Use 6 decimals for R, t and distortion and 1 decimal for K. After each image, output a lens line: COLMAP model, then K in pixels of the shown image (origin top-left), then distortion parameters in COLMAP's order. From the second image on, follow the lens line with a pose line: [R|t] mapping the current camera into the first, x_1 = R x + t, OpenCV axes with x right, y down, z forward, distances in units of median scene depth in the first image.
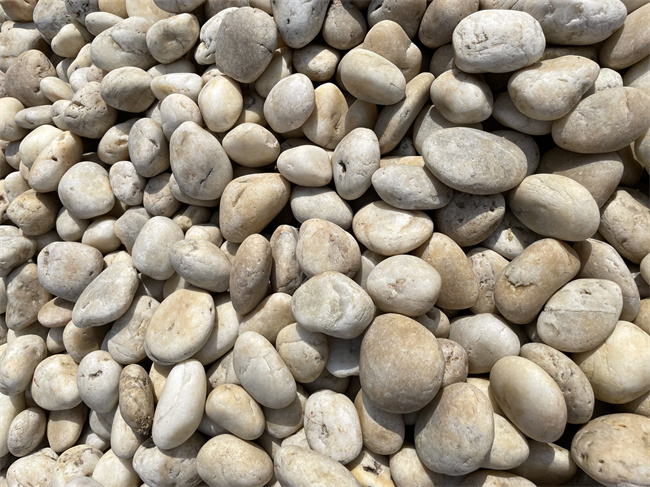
lens RADIAL K [[494.9, 0, 323.4], [0, 494.9, 233.5], [0, 0, 1]] dist [0.068373, -0.111301]
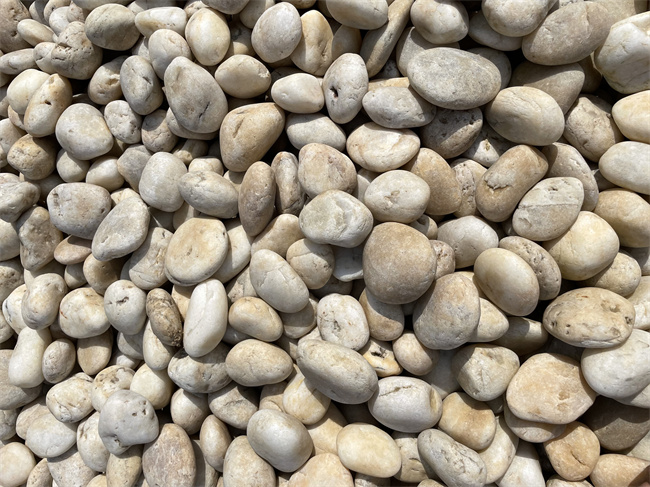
lens RADIAL K [[506.1, 0, 324.8], [0, 506.1, 236.1], [0, 0, 1]] dist [0.079058, -0.133593]
pose [[0.994701, -0.082628, 0.061176, -0.074983], [0.073261, 0.987138, 0.142098, 0.015007], [-0.072130, -0.136863, 0.987960, -0.133297]]
